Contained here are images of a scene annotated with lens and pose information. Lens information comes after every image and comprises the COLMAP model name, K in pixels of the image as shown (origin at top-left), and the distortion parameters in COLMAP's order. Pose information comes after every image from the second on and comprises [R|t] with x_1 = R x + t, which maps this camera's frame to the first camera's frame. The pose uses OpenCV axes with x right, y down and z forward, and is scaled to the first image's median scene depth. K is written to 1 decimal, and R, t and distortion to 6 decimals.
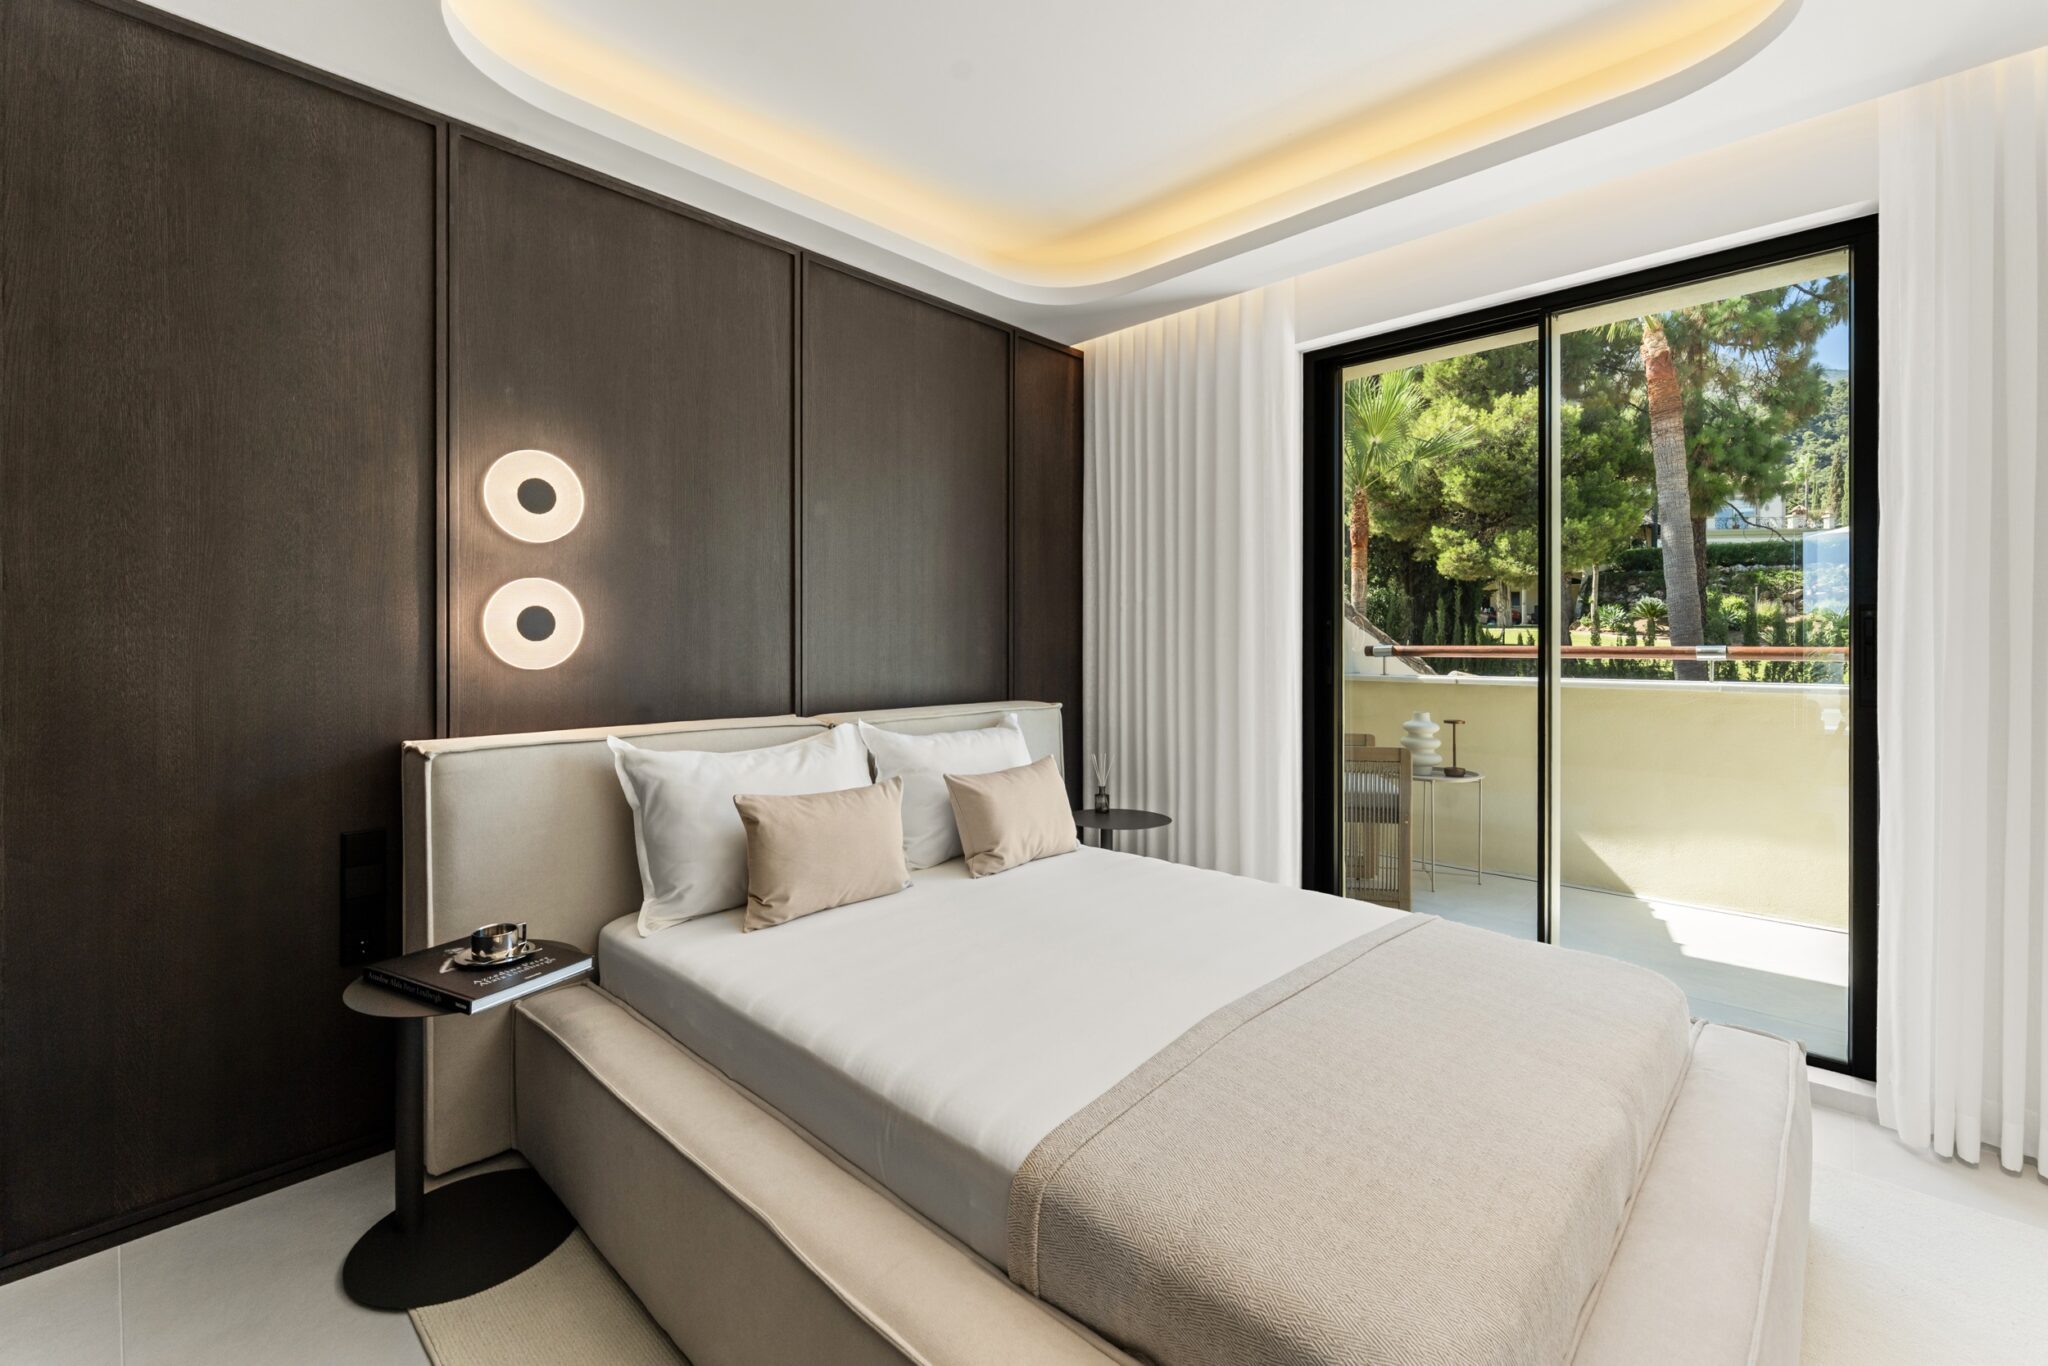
lens RADIAL K [[867.9, 0, 1013.3], [0, 867.9, 643.0], [0, 0, 1]] dist [-0.002863, -0.000227]
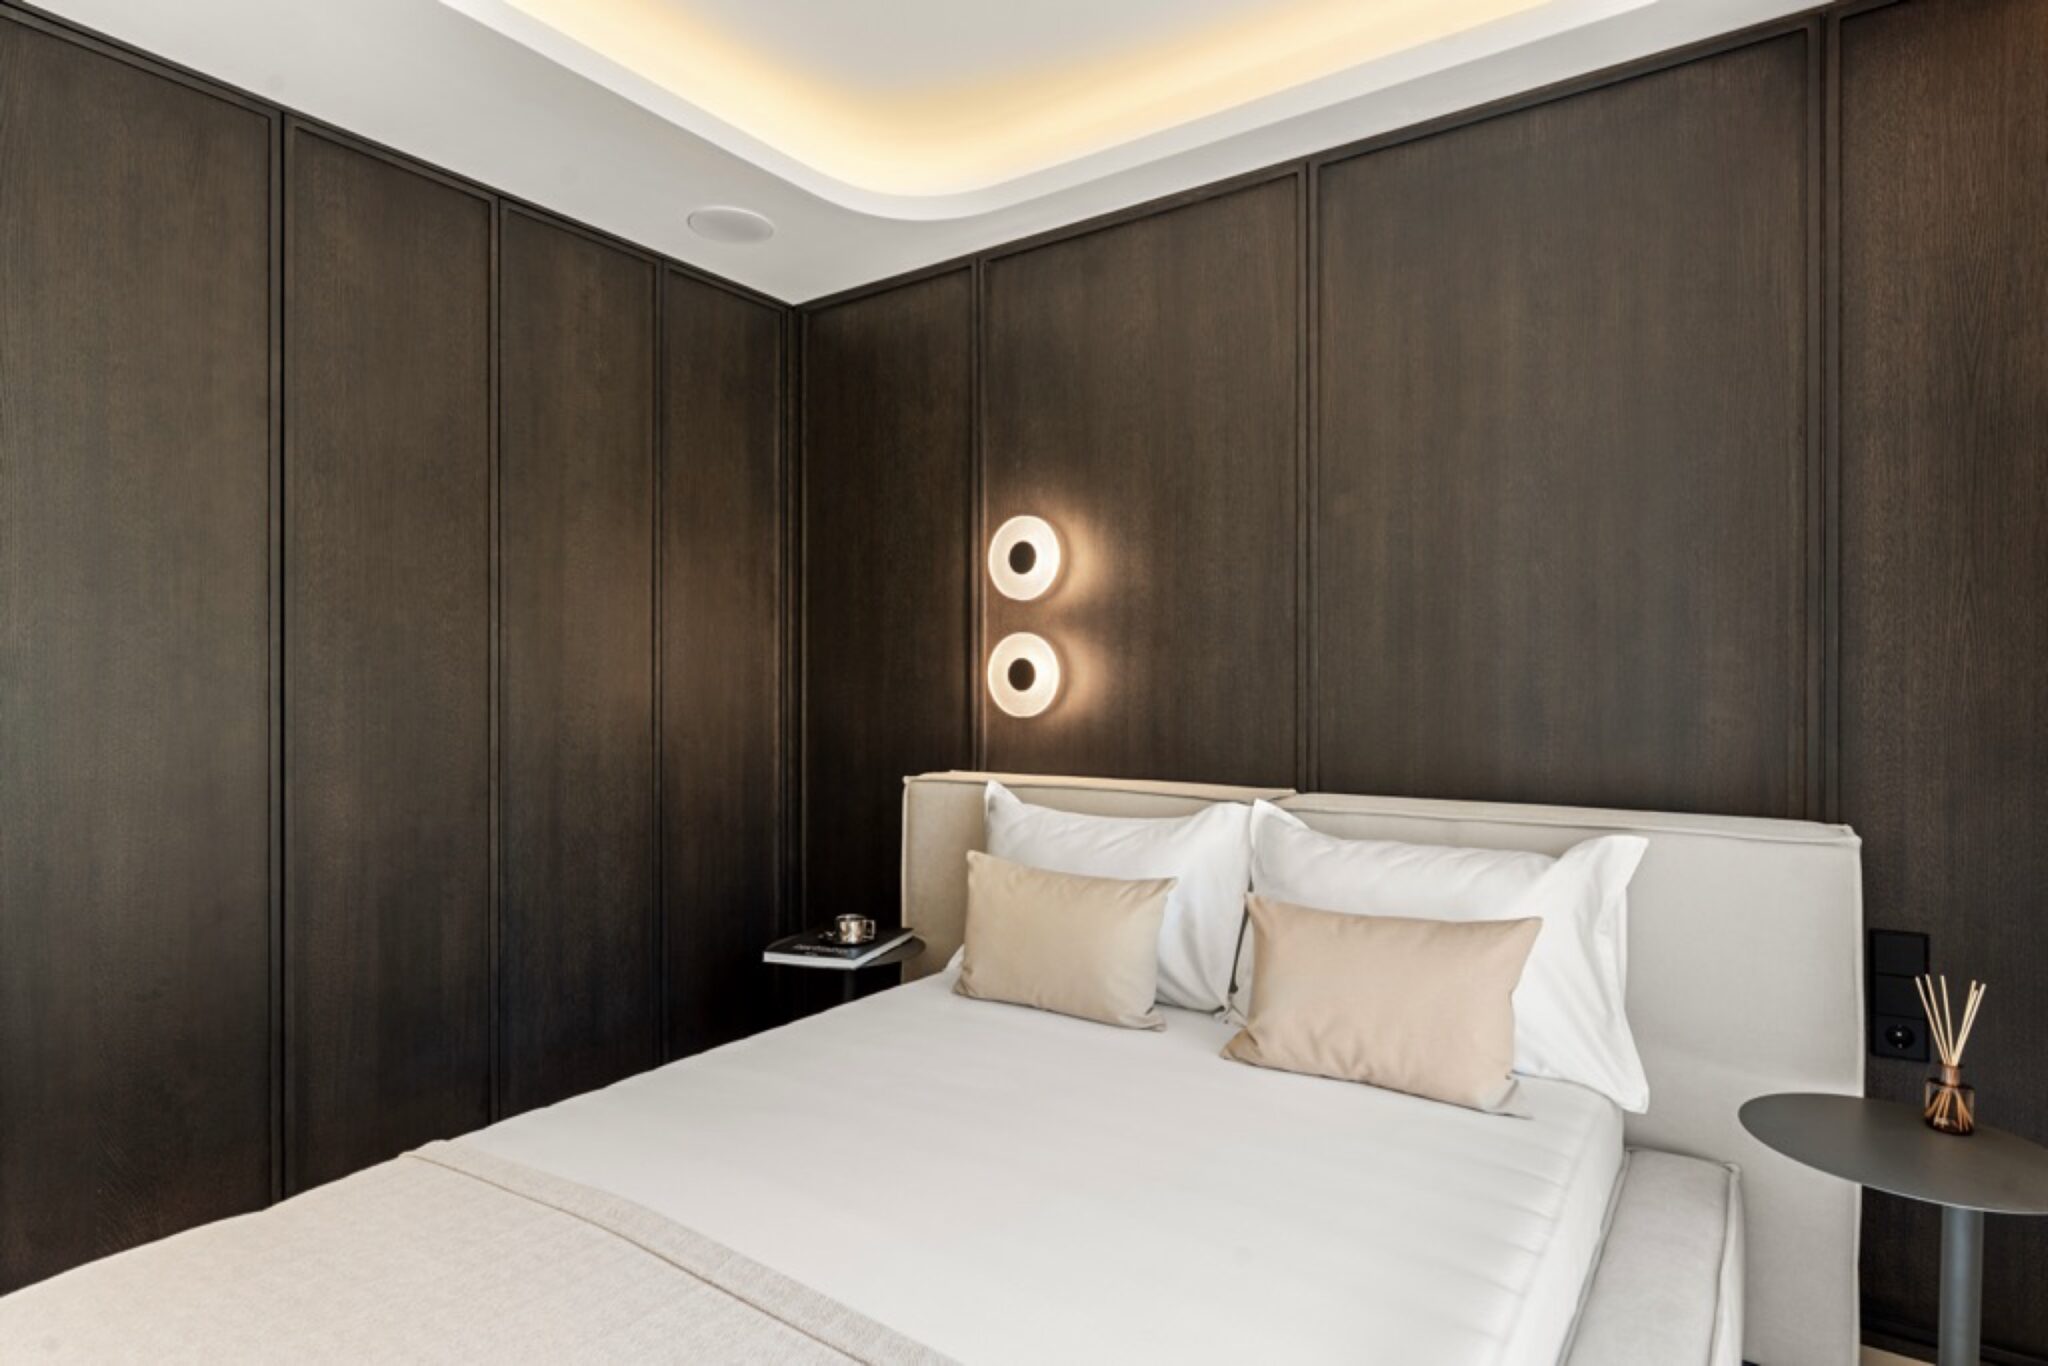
lens RADIAL K [[1067.6, 0, 1022.3], [0, 1067.6, 692.8], [0, 0, 1]] dist [-0.002218, 0.000352]
pose [[0.170664, 0.006443, -0.985308, 0.748953], [0.000673, 0.999978, 0.006656, -0.008537], [0.985329, -0.001799, 0.170655, 0.745711]]
